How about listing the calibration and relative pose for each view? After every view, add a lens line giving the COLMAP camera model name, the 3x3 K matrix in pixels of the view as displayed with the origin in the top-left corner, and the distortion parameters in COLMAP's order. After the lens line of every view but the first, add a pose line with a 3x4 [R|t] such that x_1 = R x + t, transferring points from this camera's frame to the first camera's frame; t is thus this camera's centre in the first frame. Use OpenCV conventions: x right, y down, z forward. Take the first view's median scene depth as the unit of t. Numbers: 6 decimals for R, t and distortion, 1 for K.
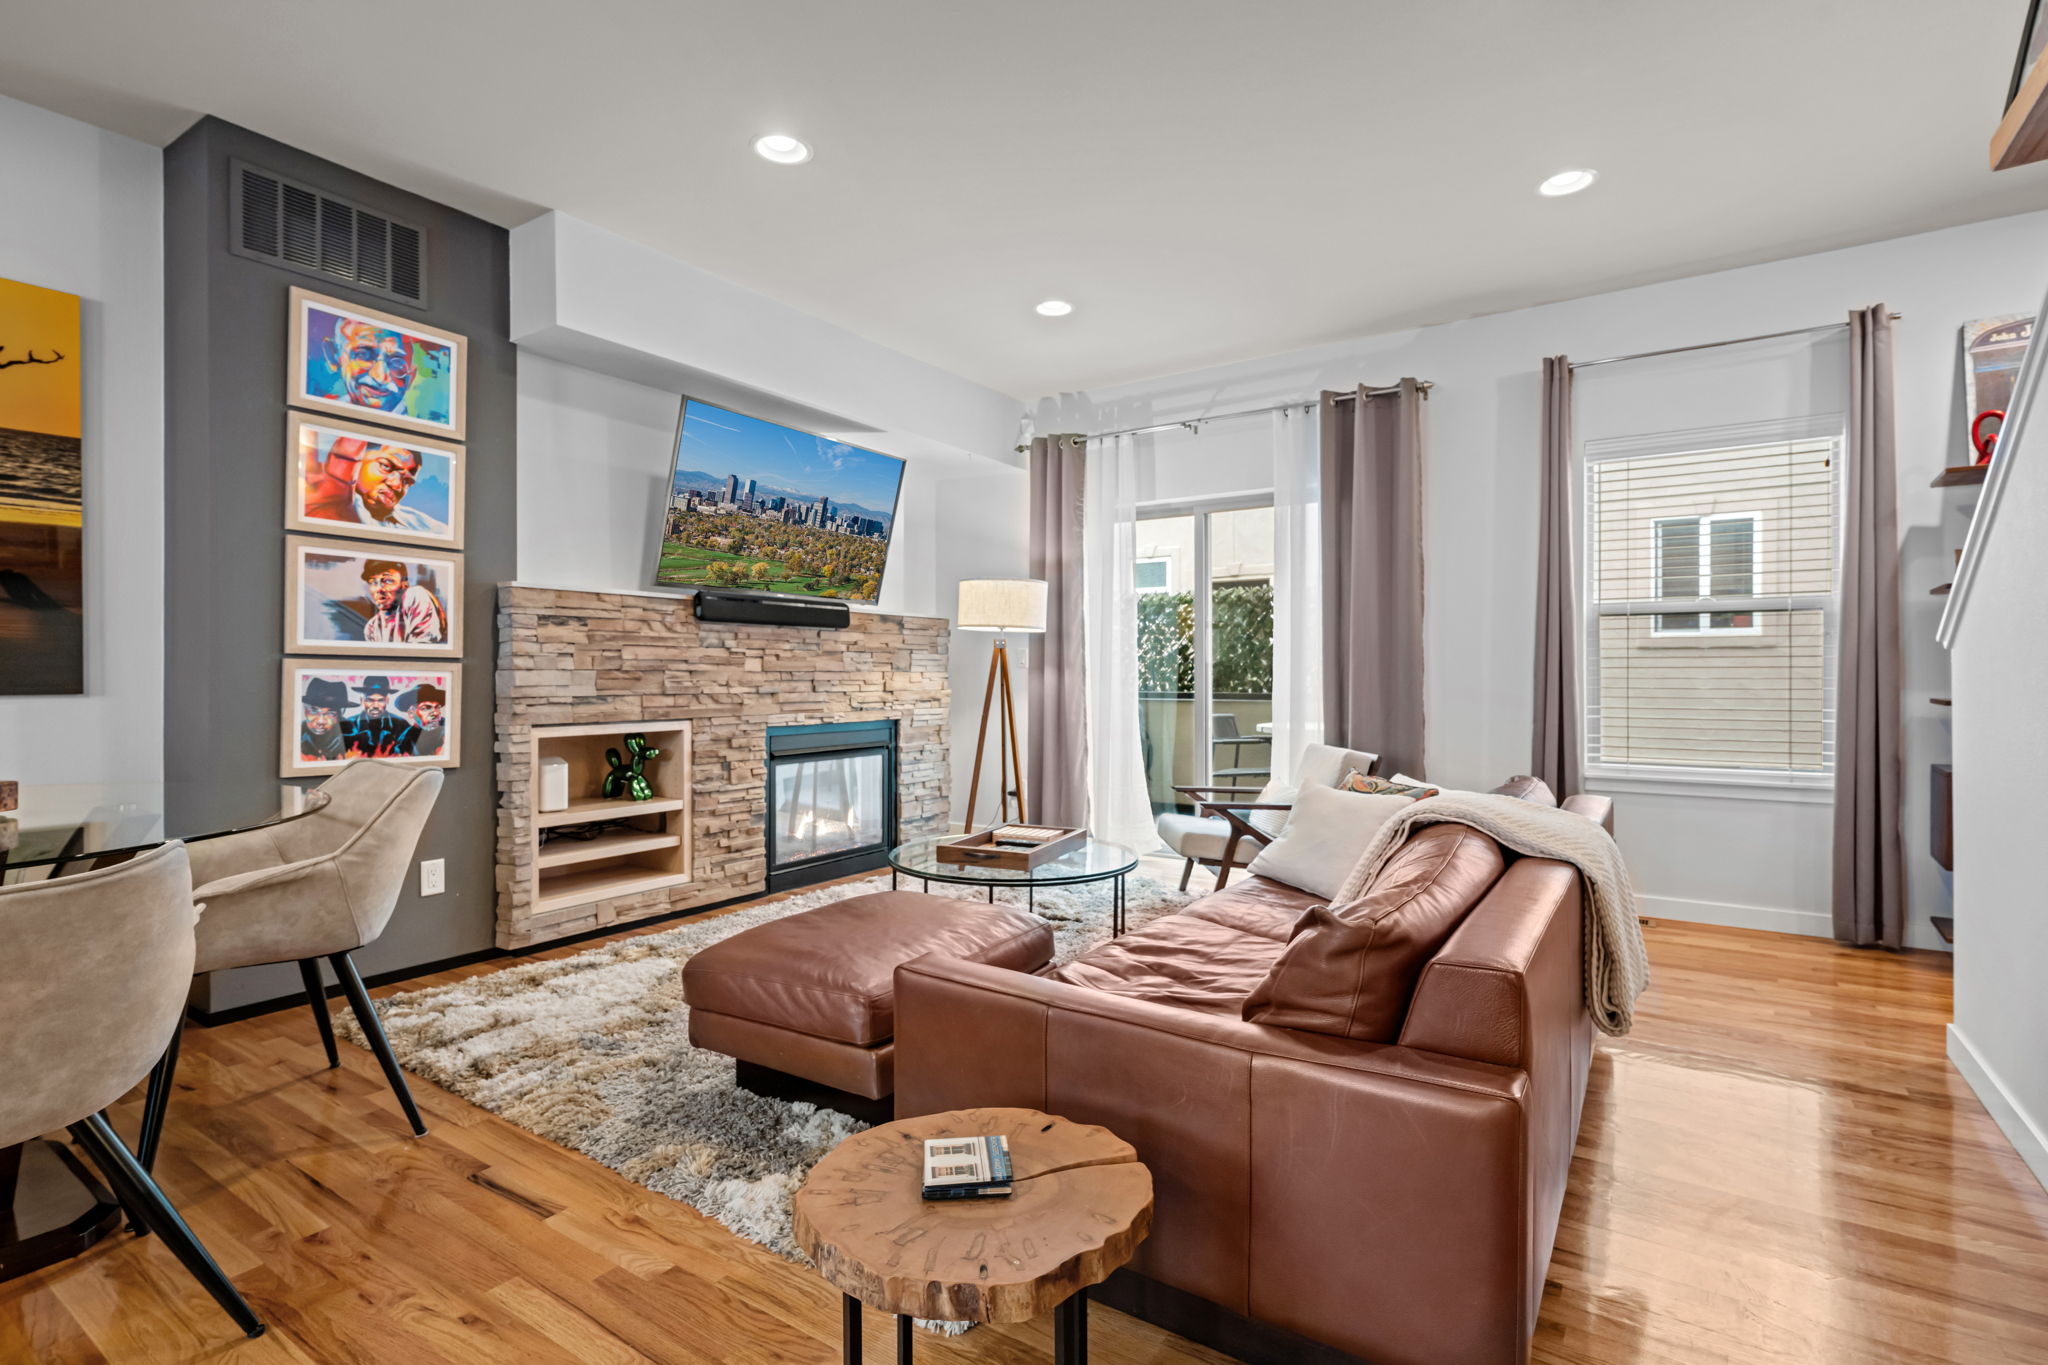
lens RADIAL K [[925.6, 0, 1064.5], [0, 925.6, 682.1], [0, 0, 1]] dist [-0.002936, 0.001041]
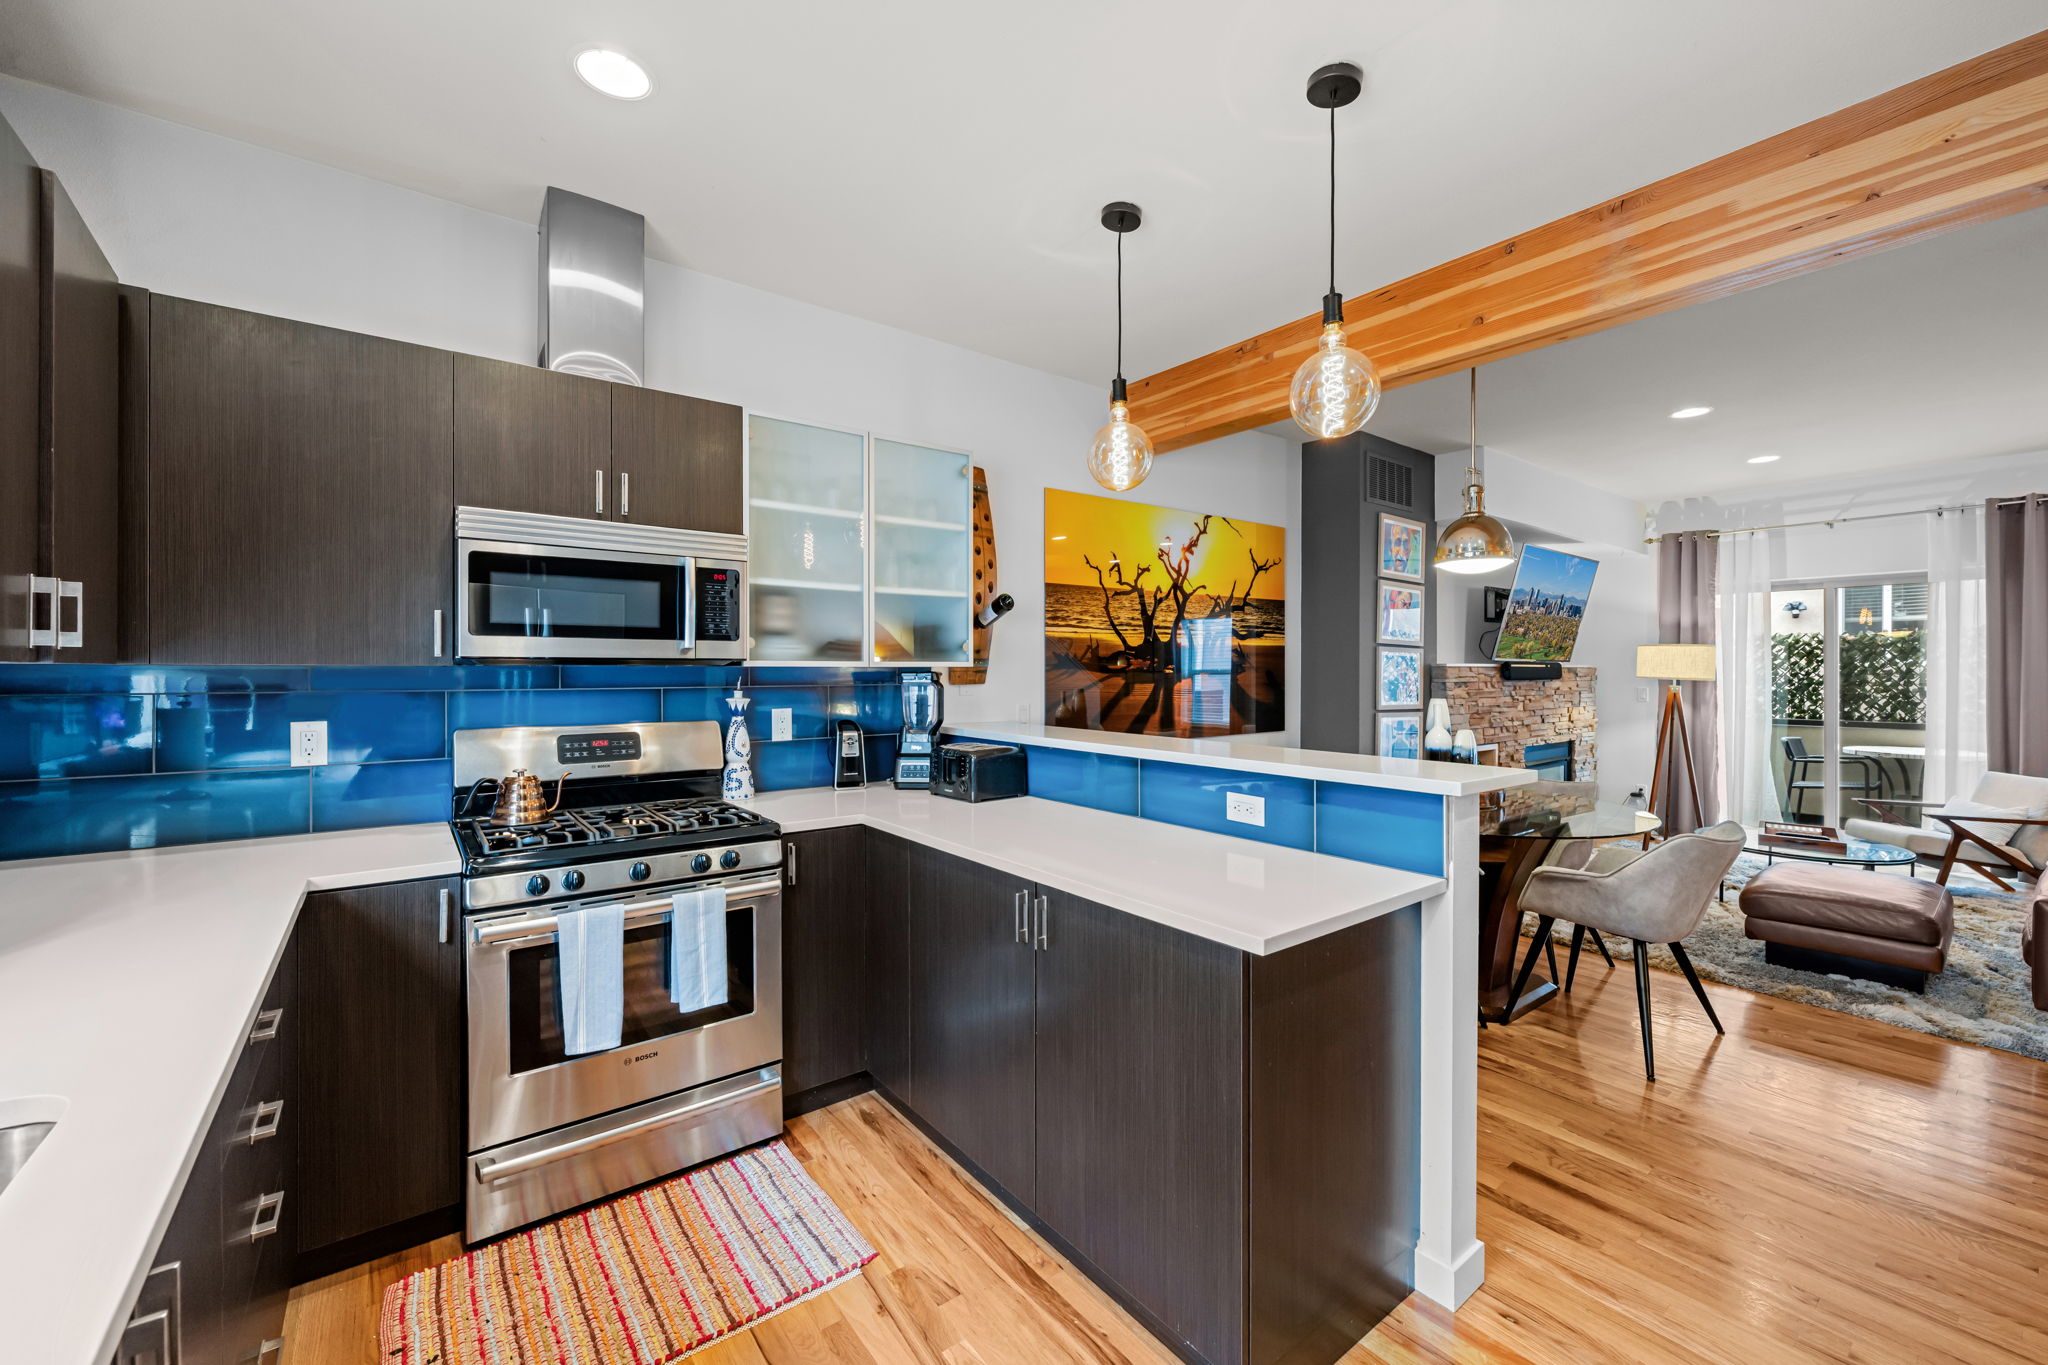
lens RADIAL K [[832.1, 0, 1015.6], [0, 832.1, 671.1], [0, 0, 1]] dist [-0.001588, 0.000549]
pose [[0.950619, 0.002920, -0.310347, -0.817033], [-0.003289, 0.999994, -0.000667, -0.085280], [0.310343, 0.001655, 0.950623, -0.660042]]
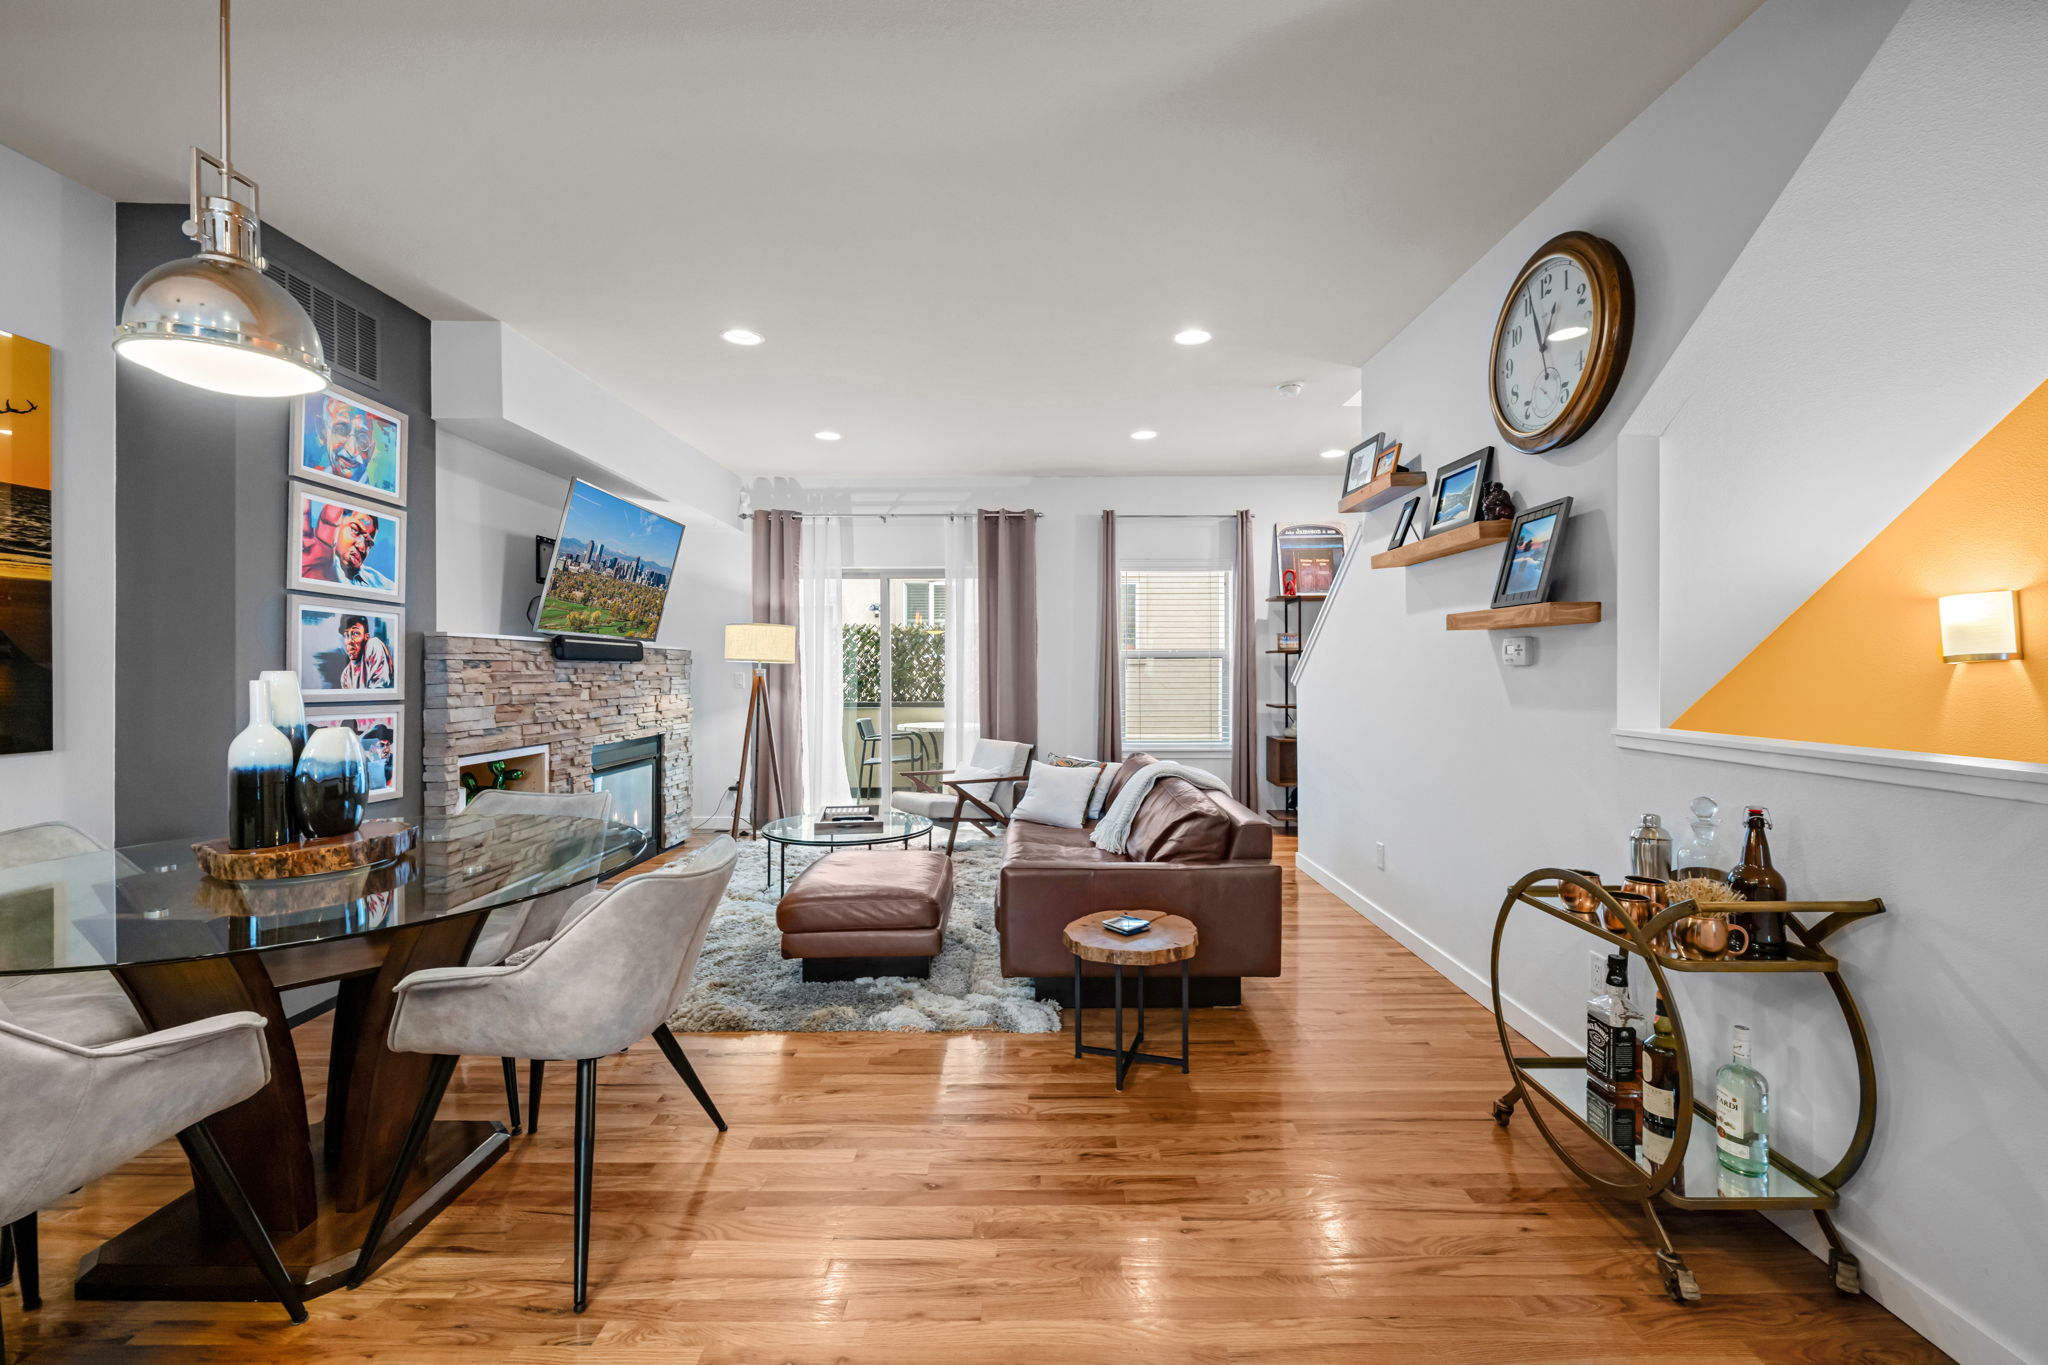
lens RADIAL K [[832.1, 0, 1021.8], [0, 832.1, 671.2], [0, 0, 1]] dist [-0.001588, 0.000549]
pose [[0.832750, -0.000643, 0.553649, -0.535324], [0.003399, 0.999986, -0.003951, -0.049643], [-0.553639, 0.005172, 0.832741, -0.237588]]
